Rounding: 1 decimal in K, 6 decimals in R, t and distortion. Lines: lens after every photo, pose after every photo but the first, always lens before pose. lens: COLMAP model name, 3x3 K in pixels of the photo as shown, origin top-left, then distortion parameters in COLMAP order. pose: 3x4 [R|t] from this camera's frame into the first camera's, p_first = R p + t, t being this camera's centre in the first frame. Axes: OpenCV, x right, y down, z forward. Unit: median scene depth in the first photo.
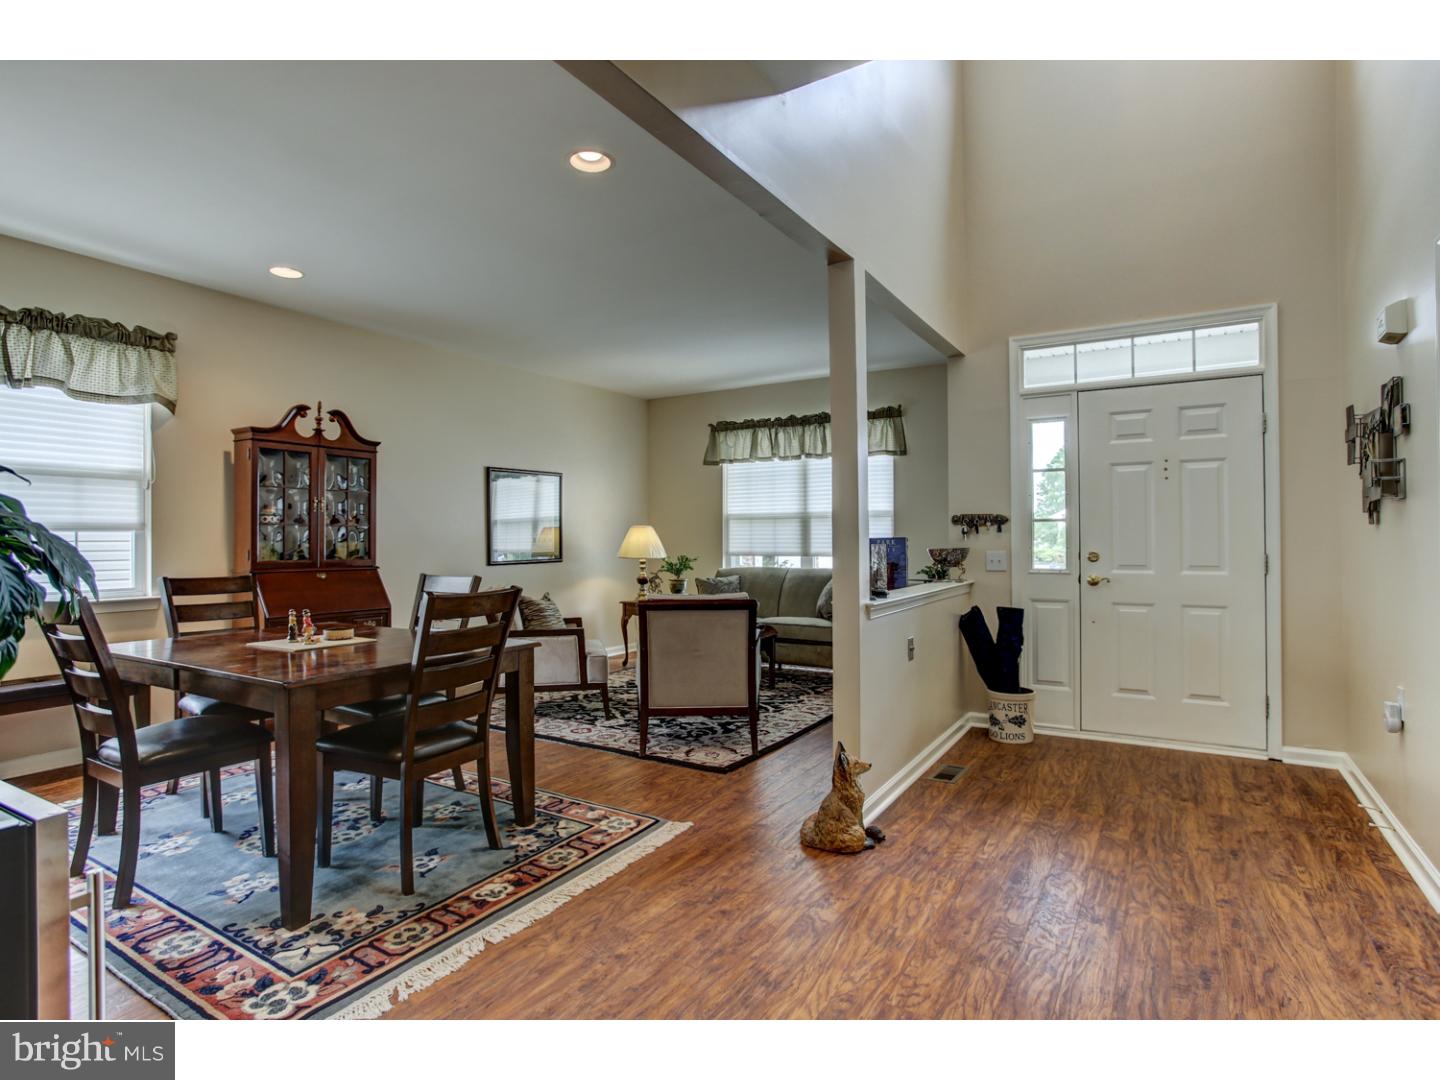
lens RADIAL K [[758.3, 0, 712.8], [0, 758.3, 533.8], [0, 0, 1]] dist [-0.006683, 0.005860]
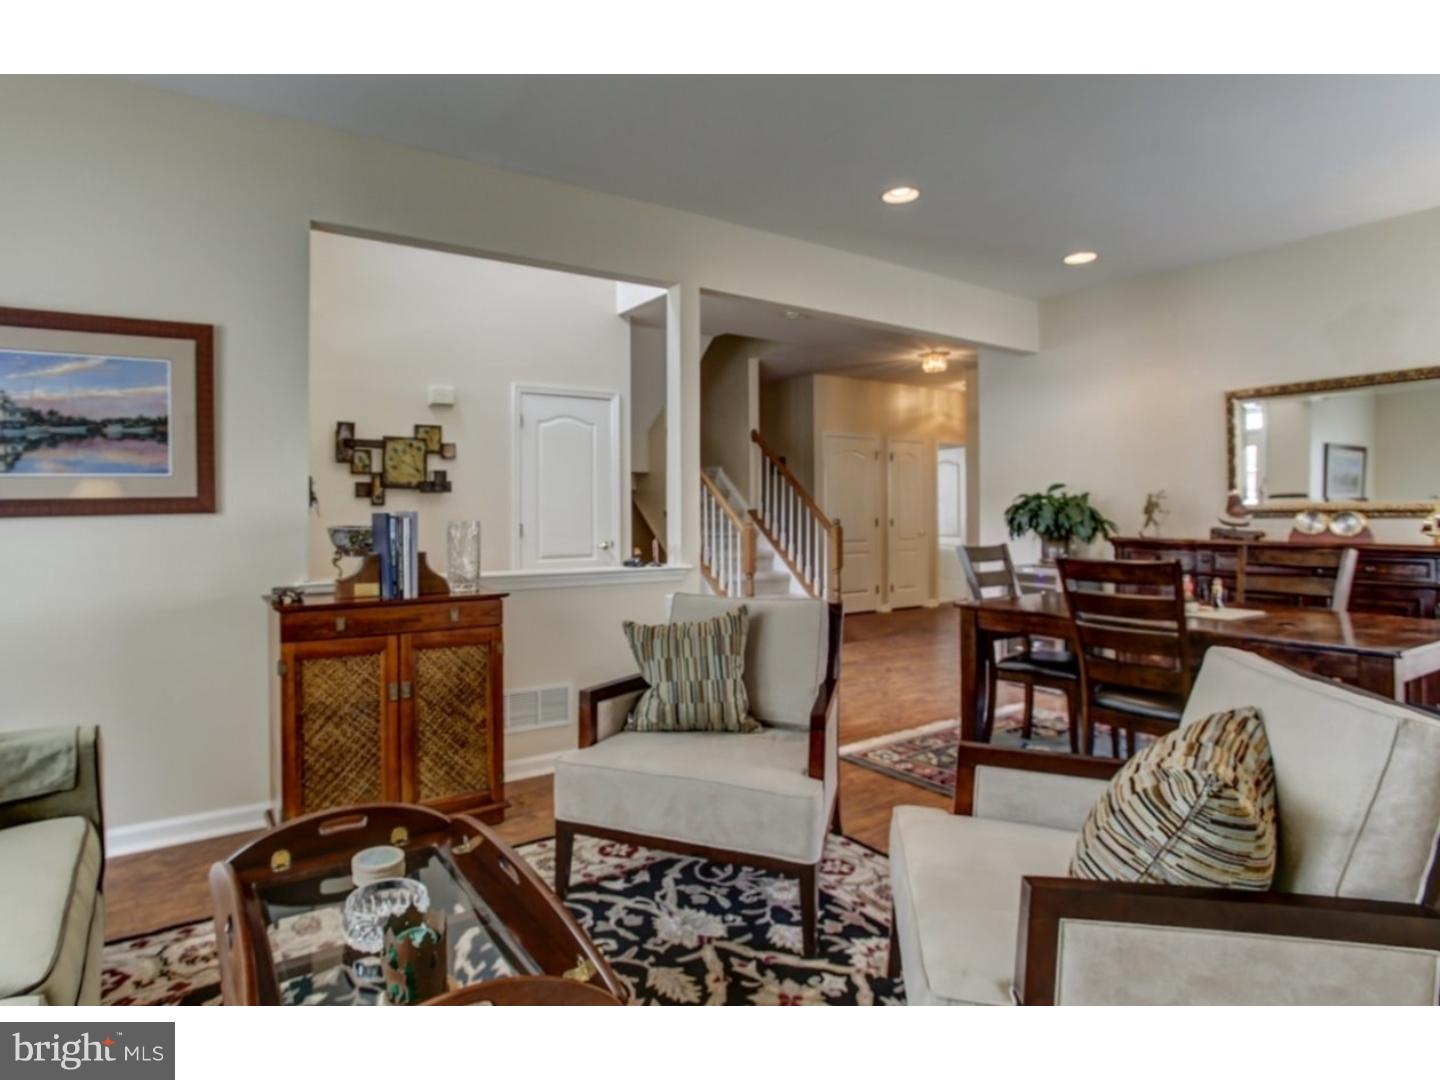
lens RADIAL K [[783.8, 0, 653.3], [0, 783.8, 508.6], [0, 0, 1]] dist [-0.019488, 0.001584]
pose [[-0.908216, 0.009381, 0.418396, -0.230584], [0.004347, 0.999906, -0.012983, 0.014886], [-0.418479, -0.009973, -0.908172, 1.667430]]
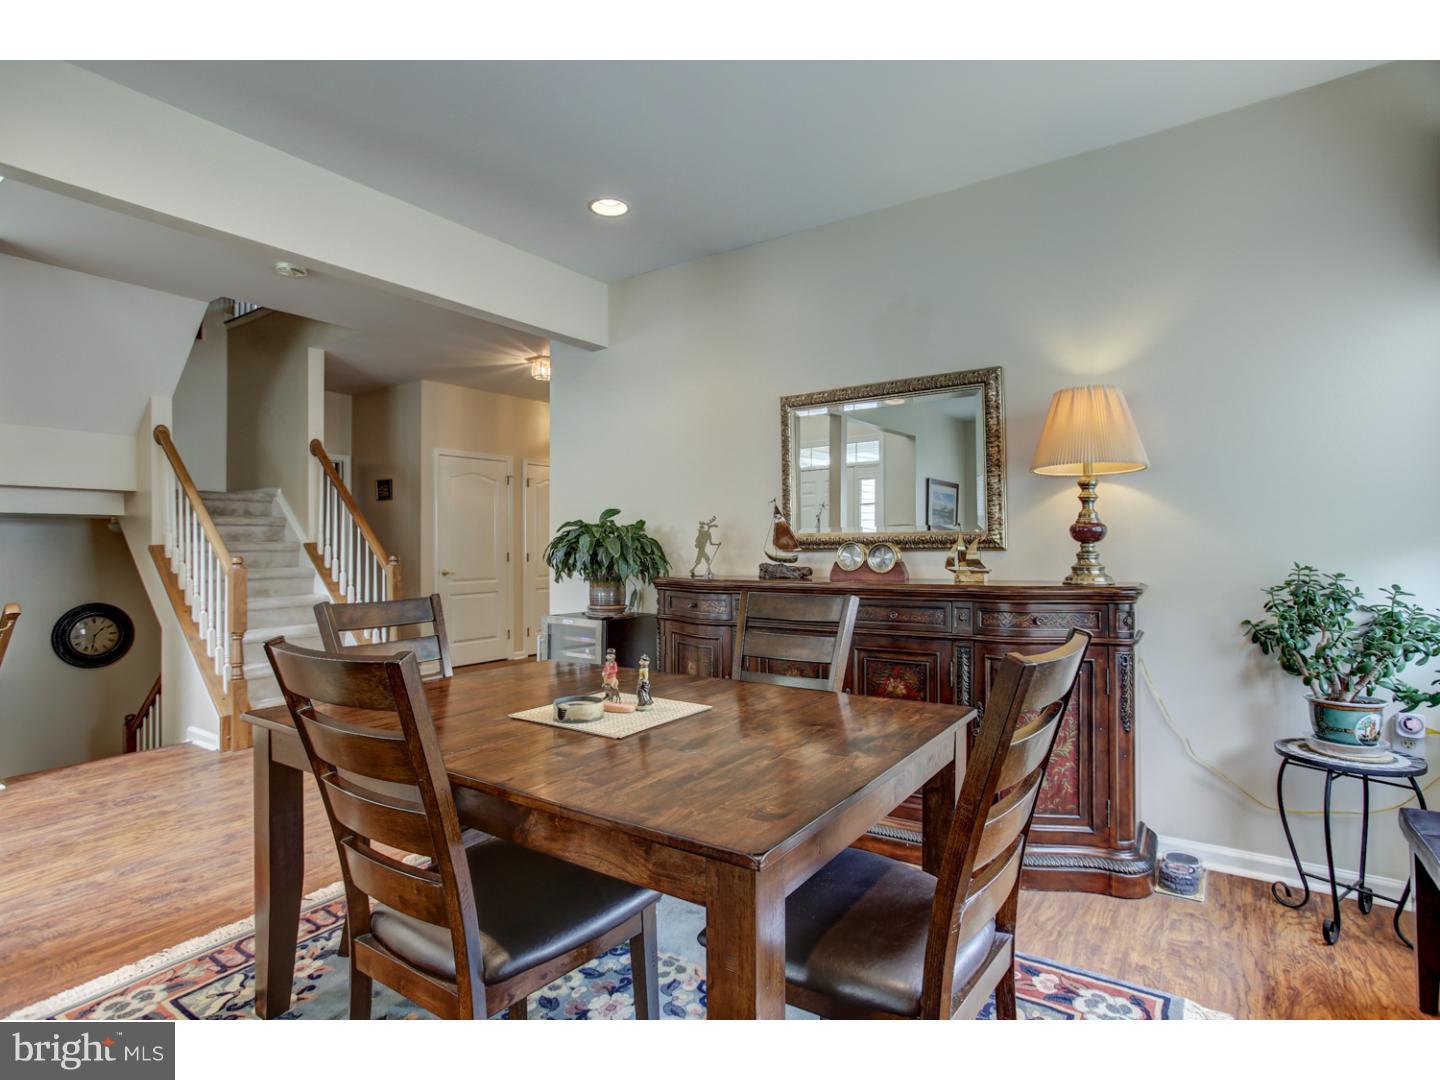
lens RADIAL K [[758.3, 0, 724.0], [0, 758.3, 536.6], [0, 0, 1]] dist [-0.006683, 0.005860]
pose [[-0.999654, 0.011813, 0.023513, -0.468193], [0.011416, 0.999791, -0.016947, 0.014494], [-0.023709, -0.016673, -0.999580, 1.202034]]
